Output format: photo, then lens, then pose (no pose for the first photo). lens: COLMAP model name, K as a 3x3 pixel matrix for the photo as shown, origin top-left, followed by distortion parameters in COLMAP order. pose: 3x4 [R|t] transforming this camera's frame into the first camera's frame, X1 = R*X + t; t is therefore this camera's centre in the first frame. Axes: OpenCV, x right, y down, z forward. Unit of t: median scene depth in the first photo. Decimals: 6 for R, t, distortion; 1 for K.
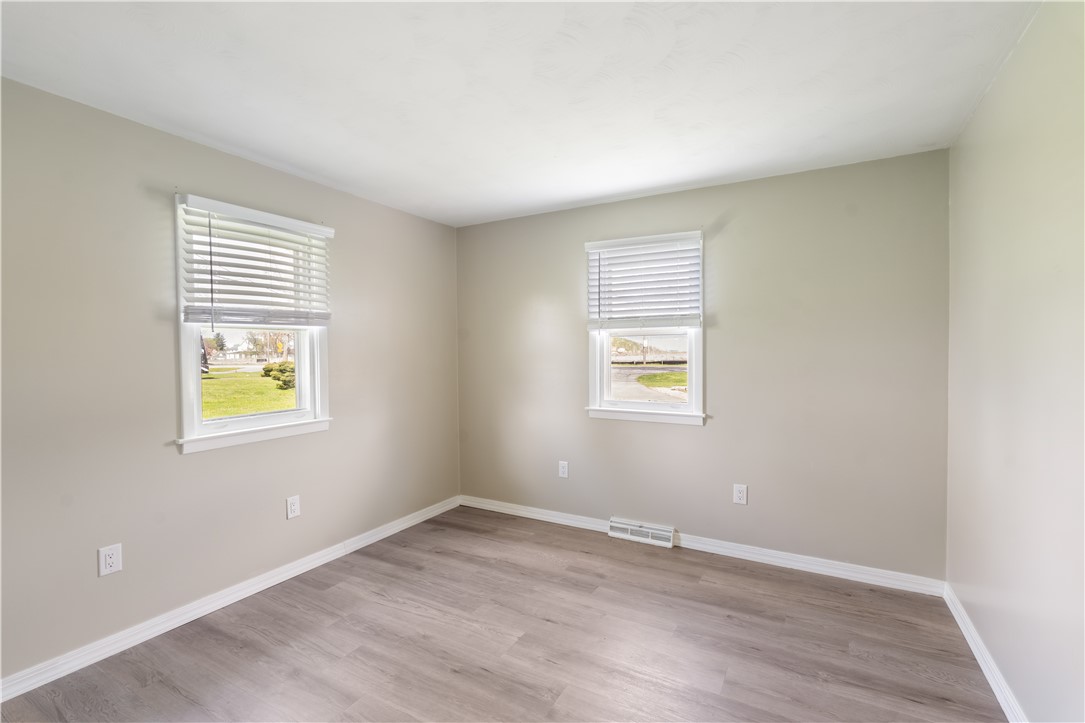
lens RADIAL K [[487.5, 0, 547.6], [0, 487.5, 348.8], [0, 0, 1]] dist [-0.000063, -0.000094]
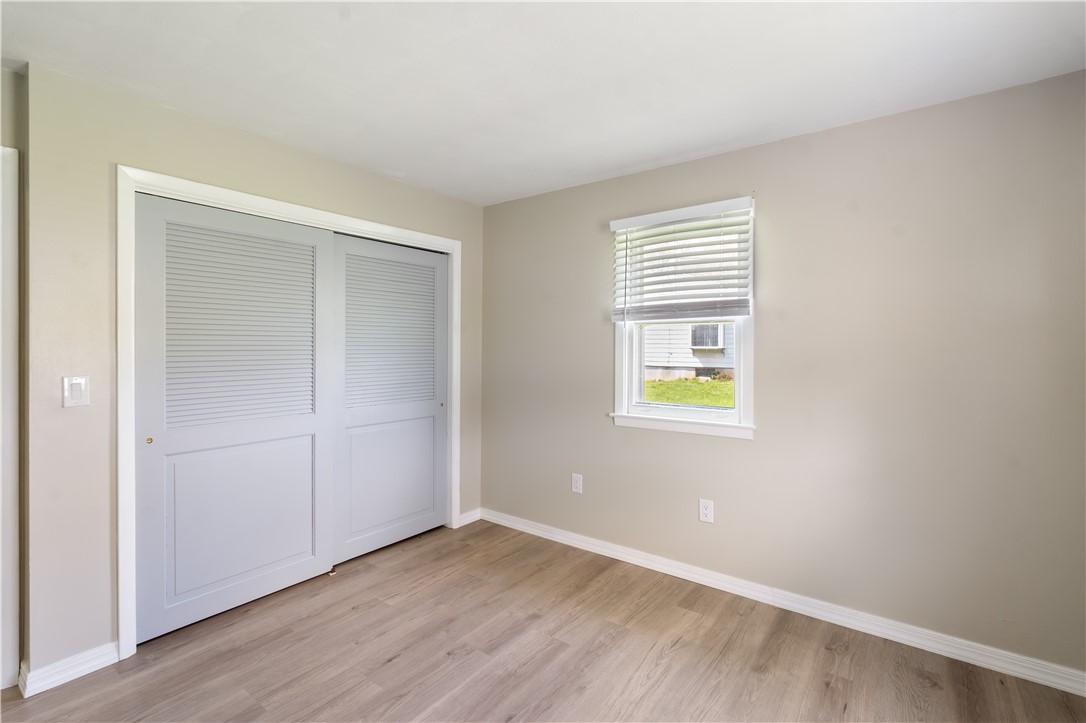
lens RADIAL K [[488.0, 0, 548.1], [0, 488.0, 348.7], [0, 0, 1]] dist [-0.000063, -0.000094]
pose [[-0.129055, 0.001557, -0.991636, 0.490332], [-0.000873, 0.999998, 0.001683, 0.012672], [0.991637, 0.001083, -0.129053, 0.898697]]
